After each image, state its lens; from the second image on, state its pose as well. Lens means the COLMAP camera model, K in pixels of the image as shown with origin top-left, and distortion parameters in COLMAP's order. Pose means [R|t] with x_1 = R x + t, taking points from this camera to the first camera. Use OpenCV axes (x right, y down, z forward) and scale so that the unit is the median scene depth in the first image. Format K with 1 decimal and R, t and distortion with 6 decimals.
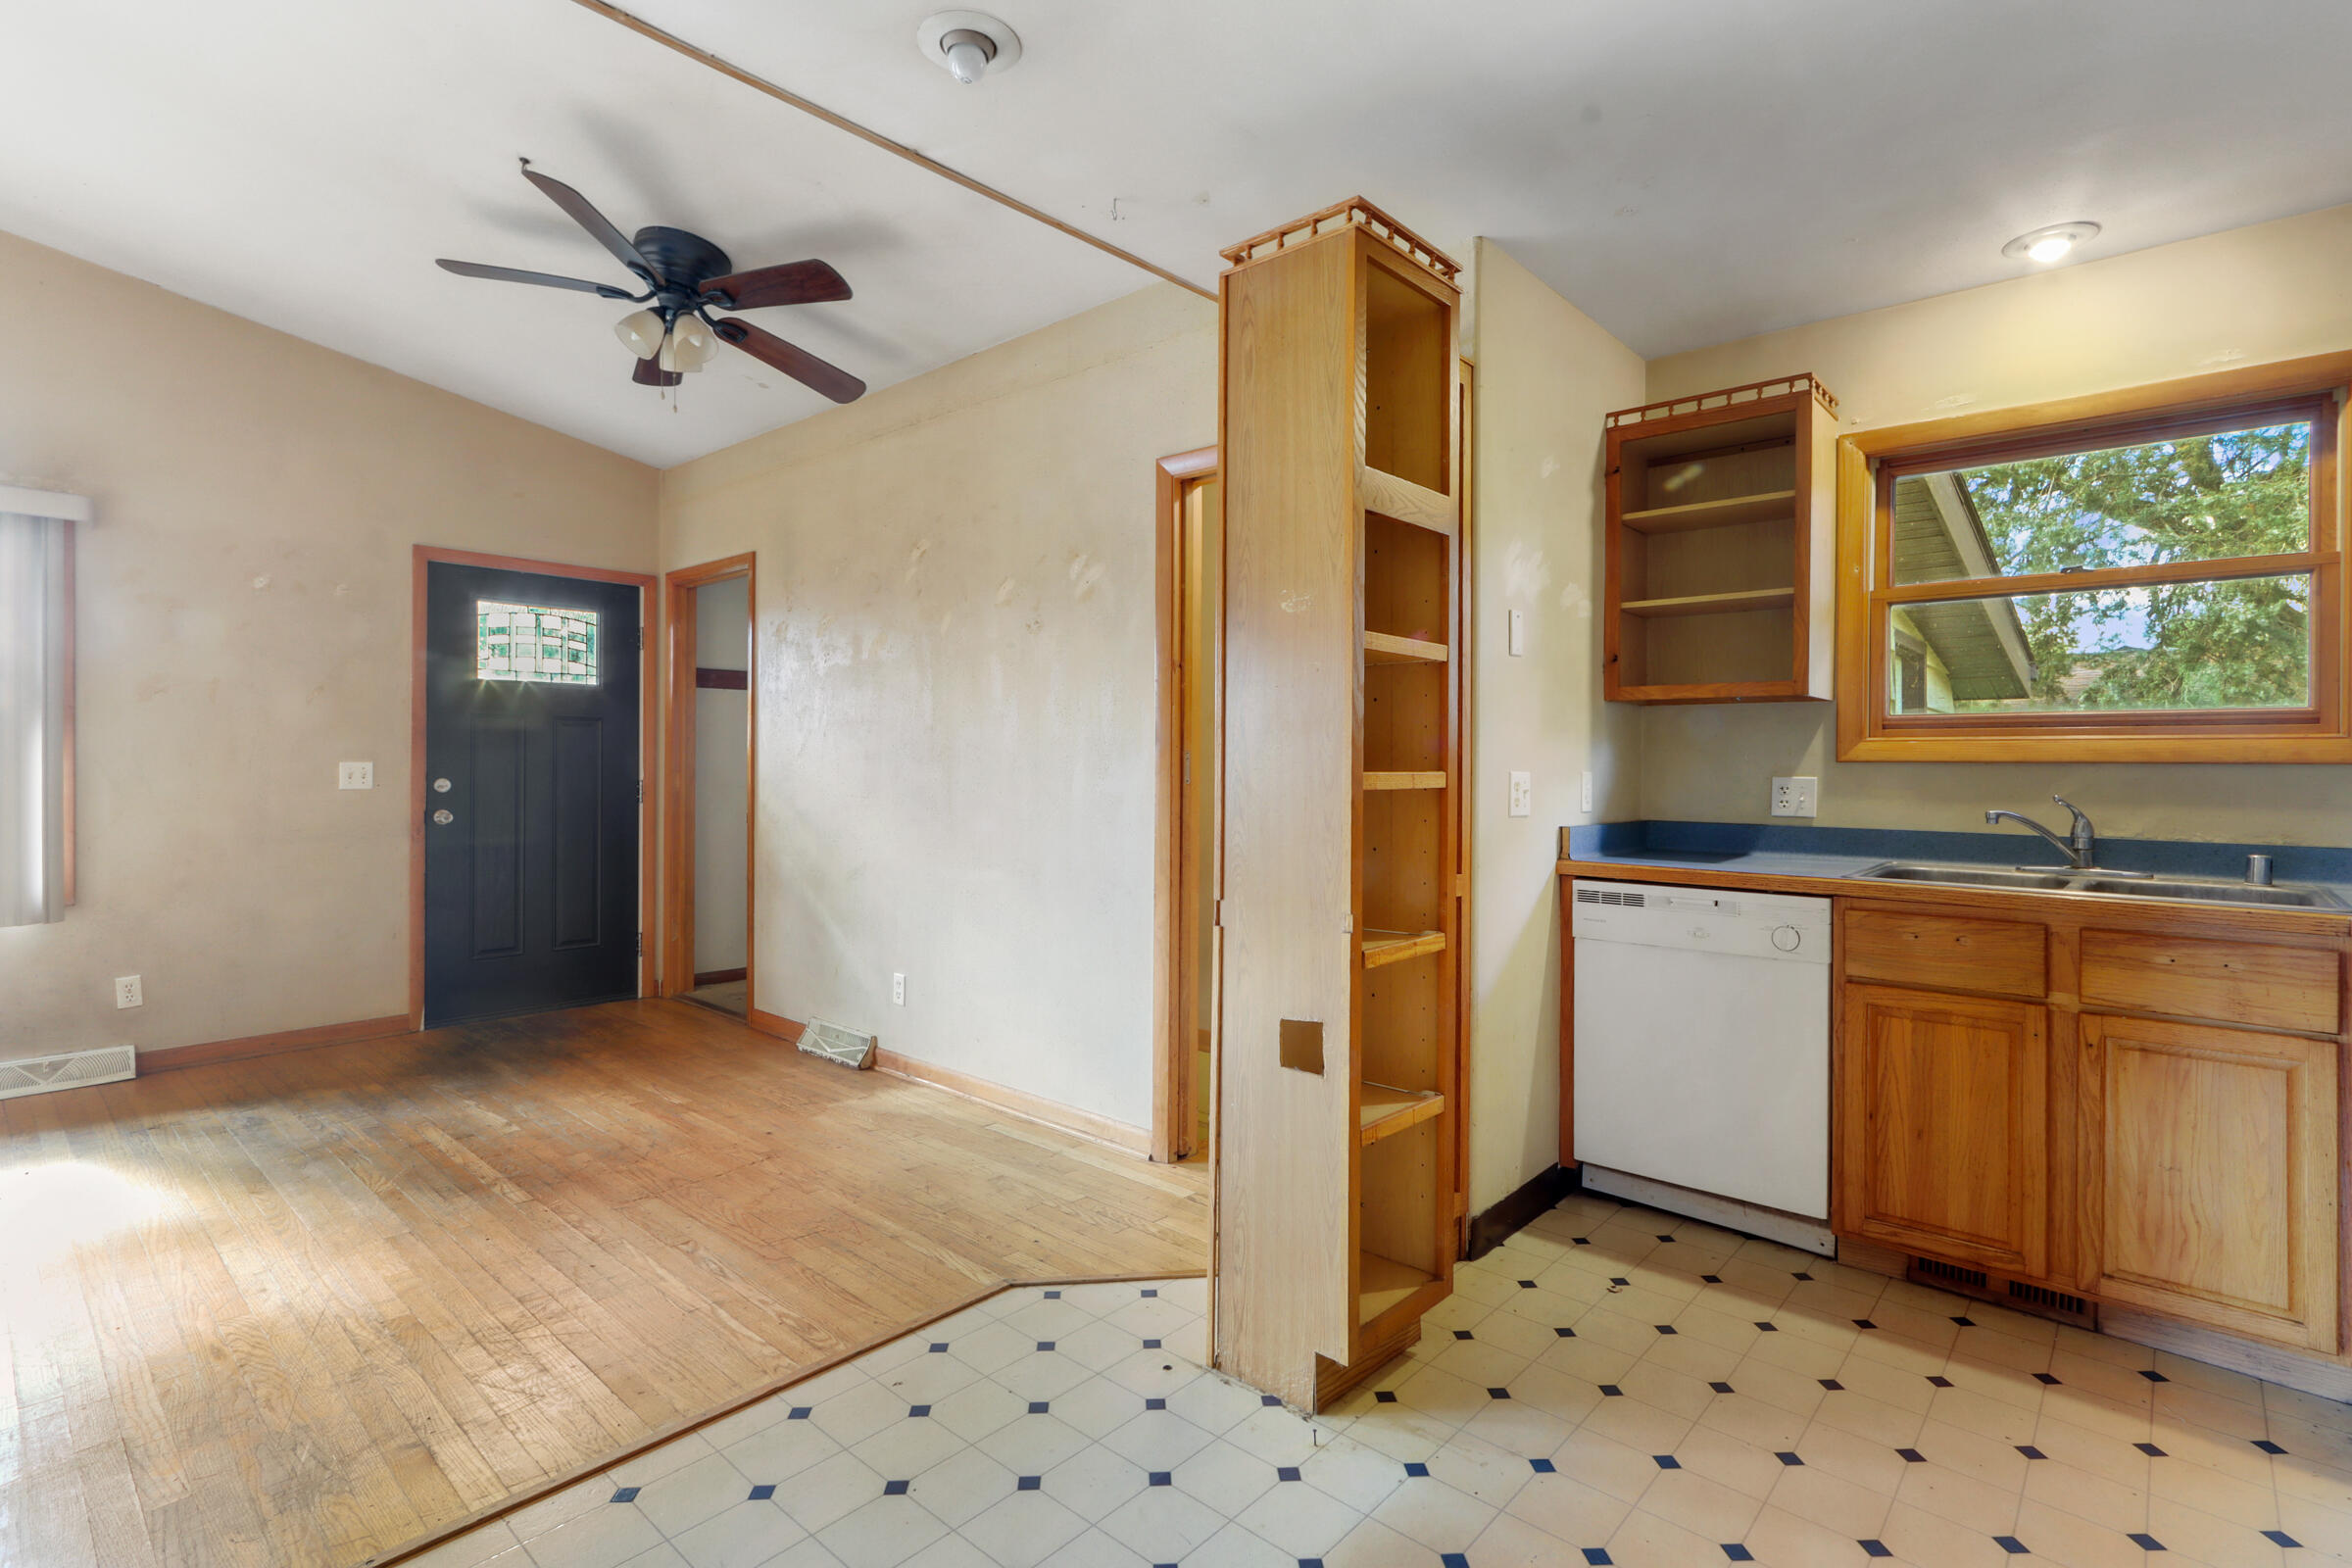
lens RADIAL K [[1120.4, 0, 1175.8], [0, 1120.4, 767.6], [0, 0, 1]] dist [0.000800, 0.002325]
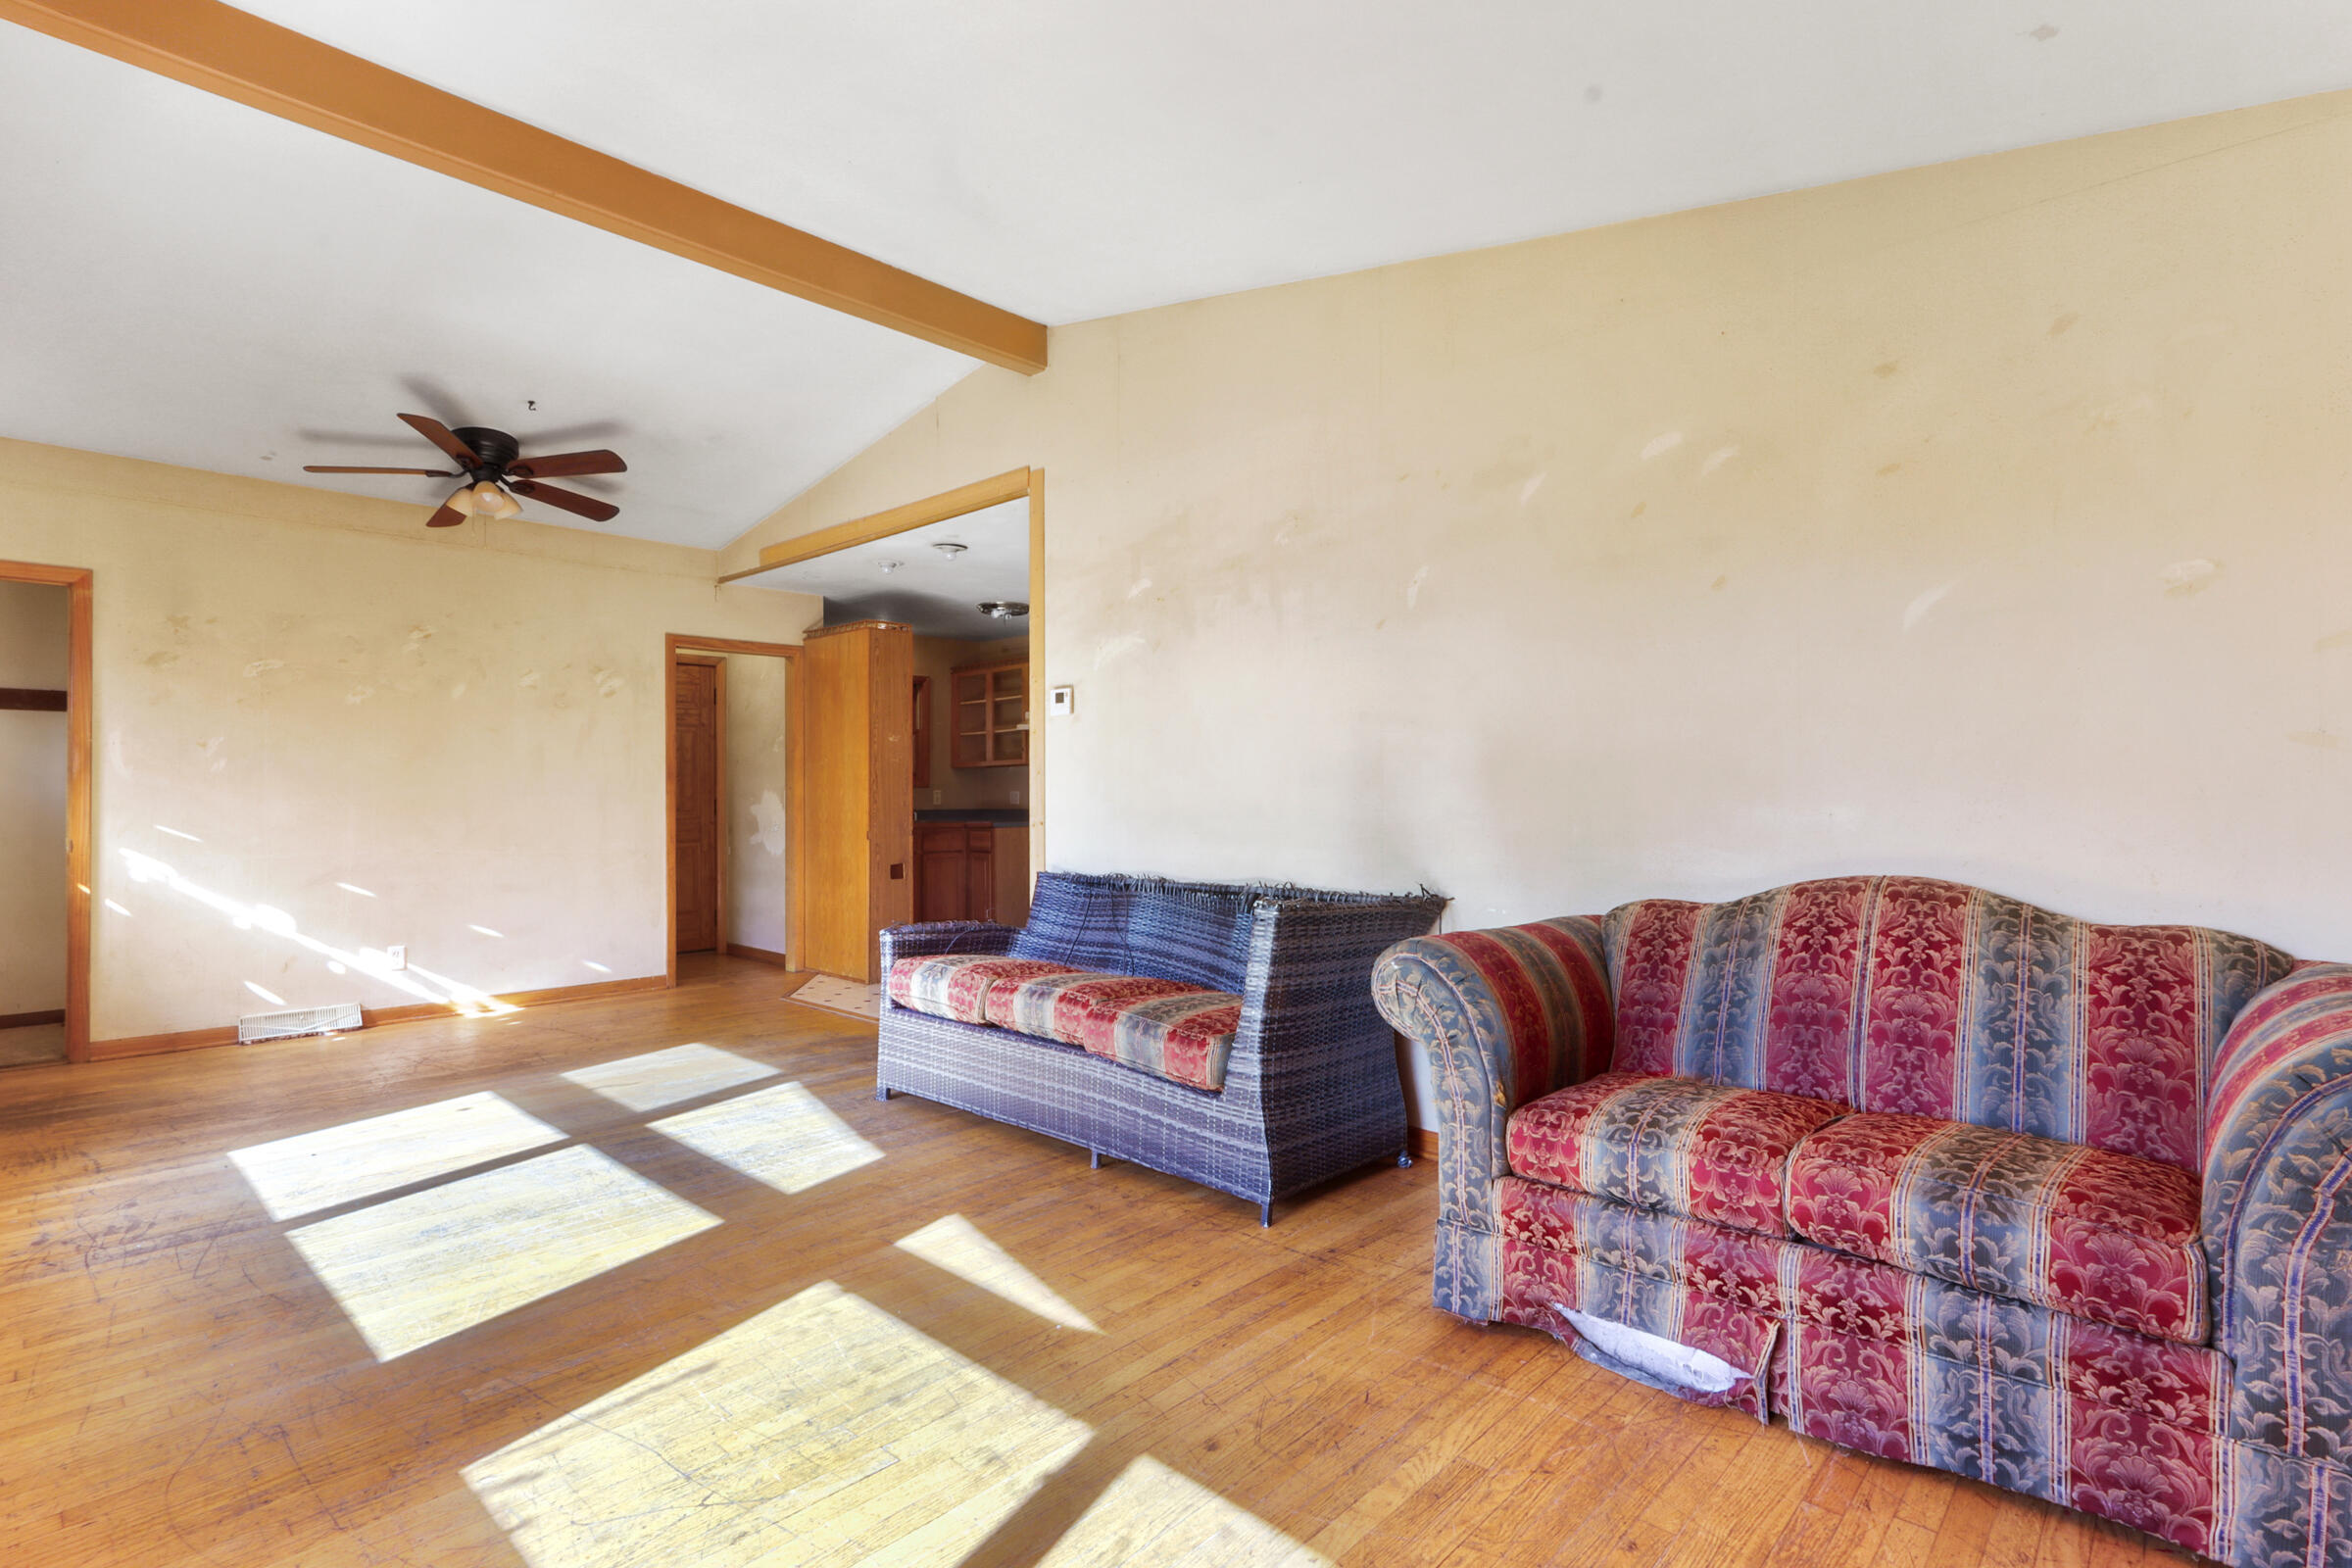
lens RADIAL K [[1112.7, 0, 1177.2], [0, 1112.7, 770.4], [0, 0, 1]] dist [-0.000347, 0.000435]
pose [[0.014302, 0.014549, 0.999792, -2.569170], [0.008385, 0.999857, -0.014670, 0.002271], [-0.999863, 0.008593, 0.014178, 0.102196]]
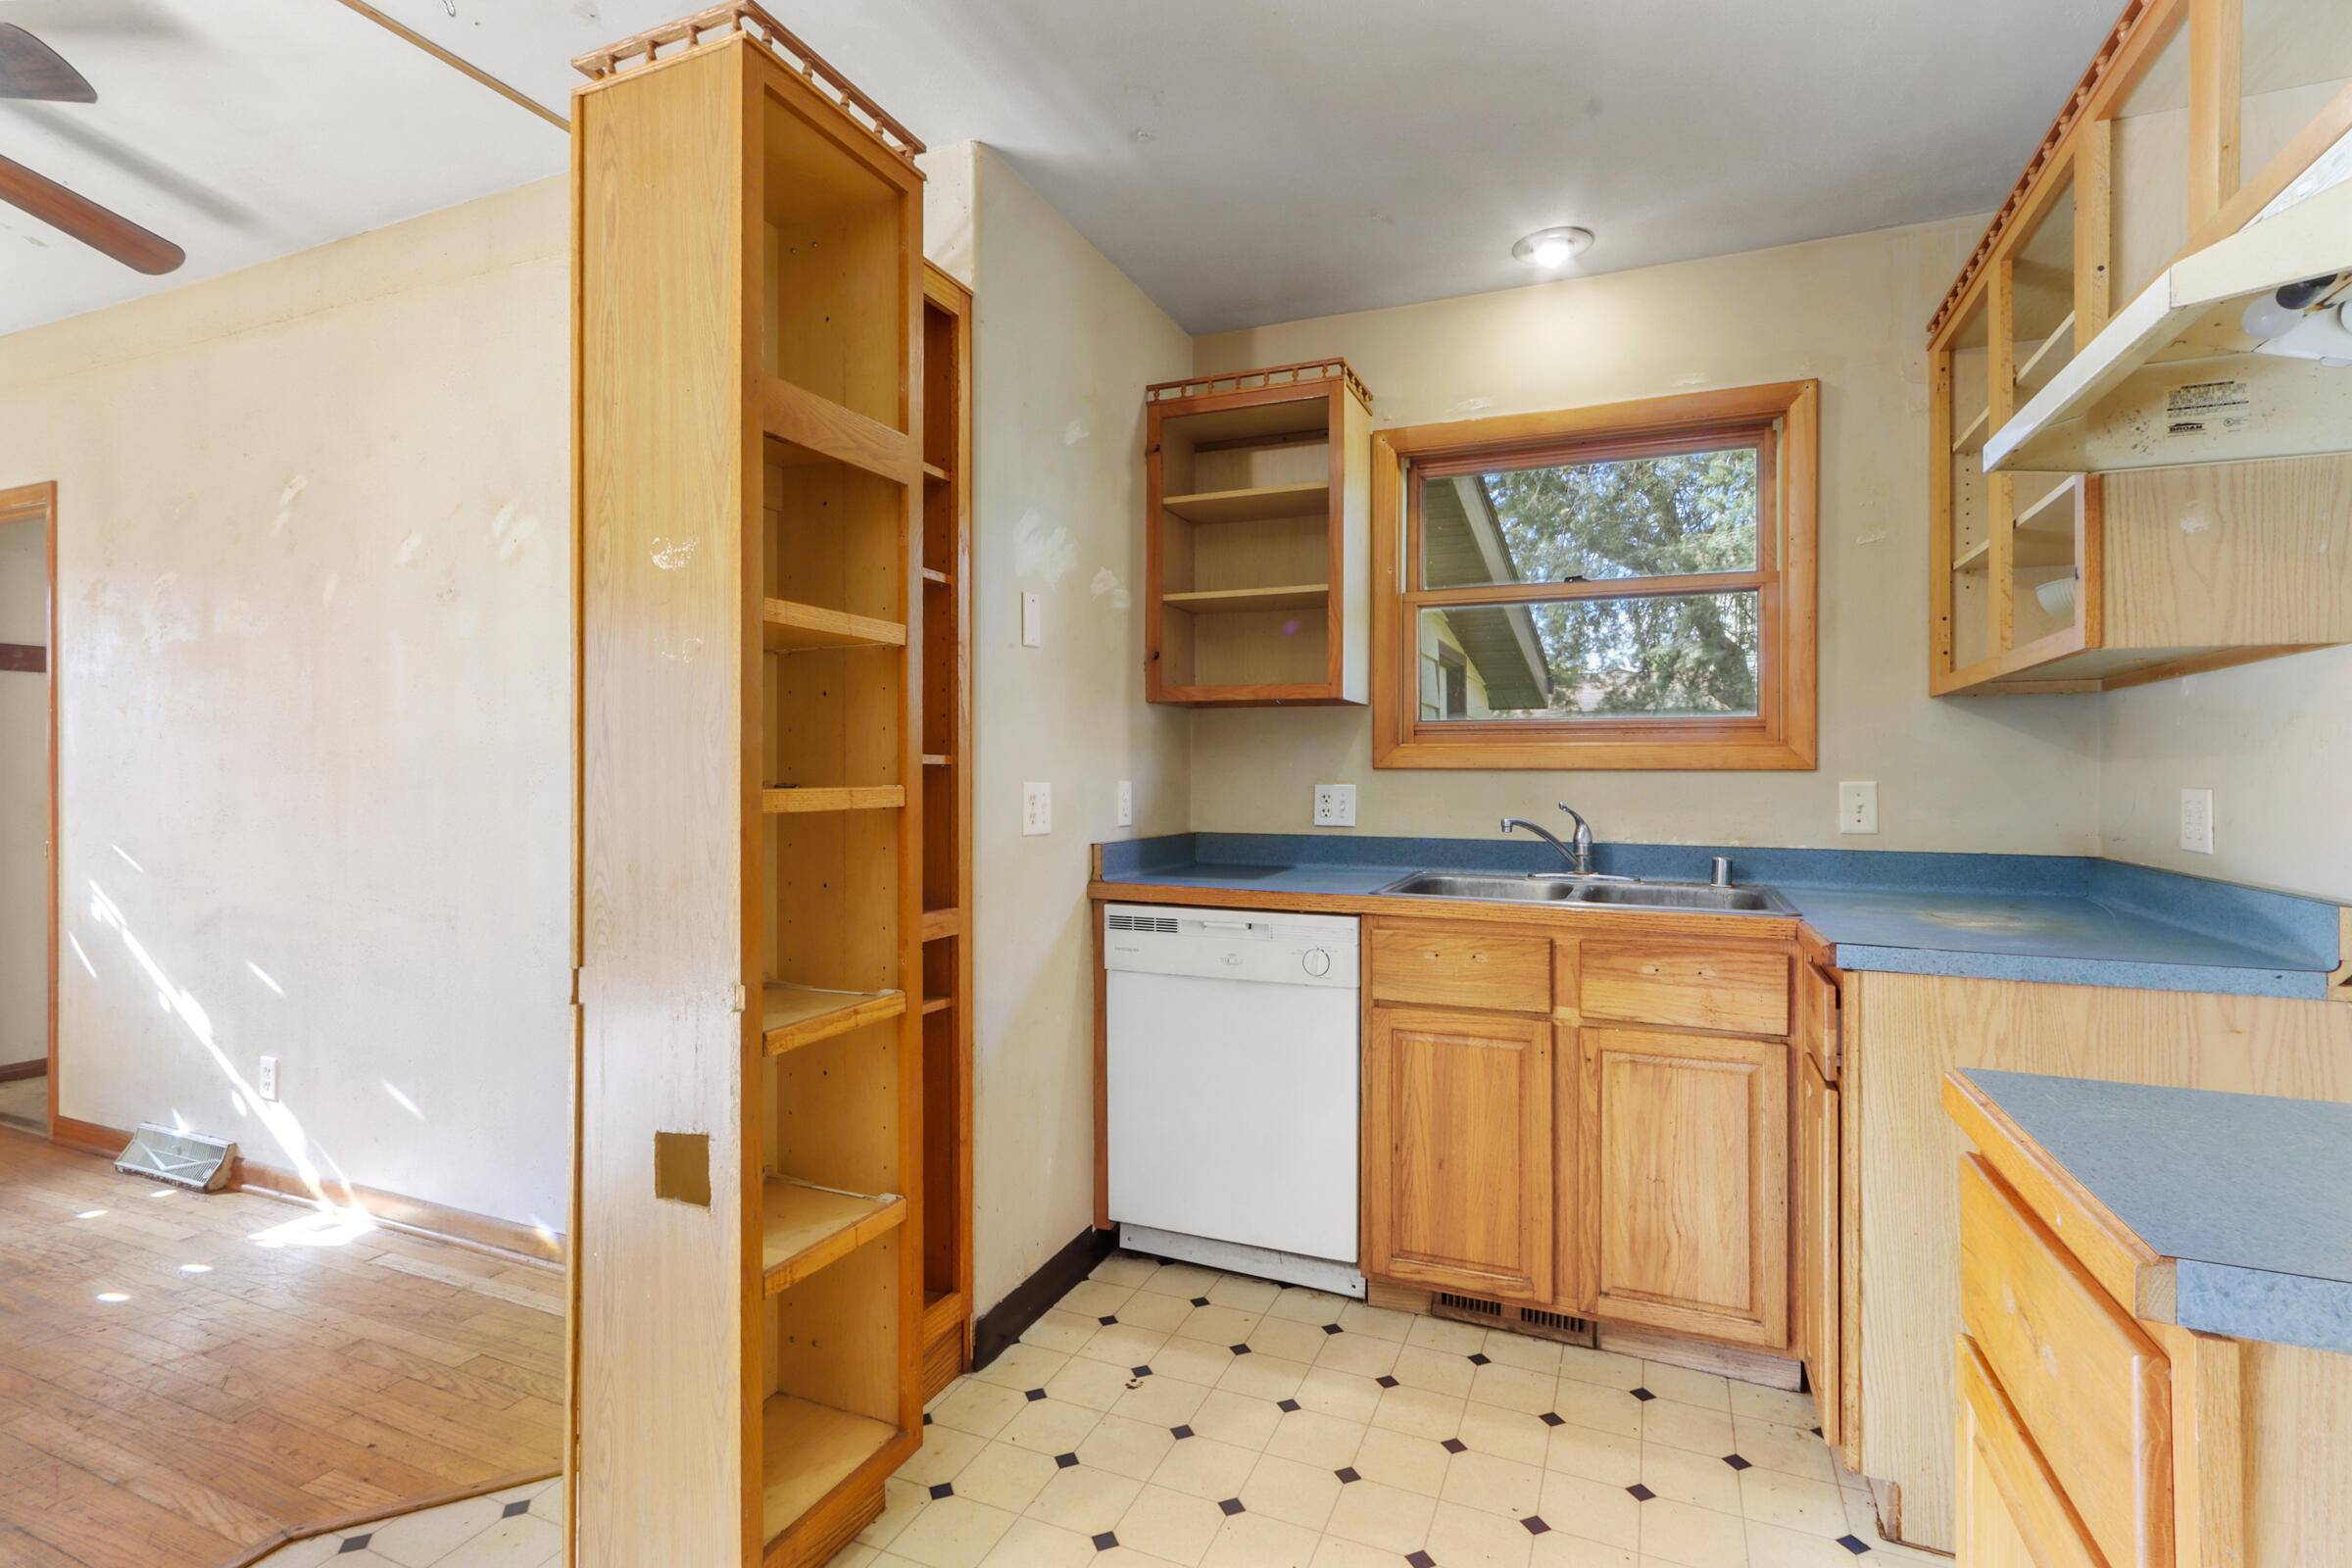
lens RADIAL K [[1112.7, 0, 1177.2], [0, 1112.7, 770.4], [0, 0, 1]] dist [-0.000347, 0.000435]
pose [[0.947755, -0.005027, 0.318959, 0.151537], [0.005459, 0.999985, -0.000461, -0.005133], [-0.318952, 0.002178, 0.947769, 0.177265]]
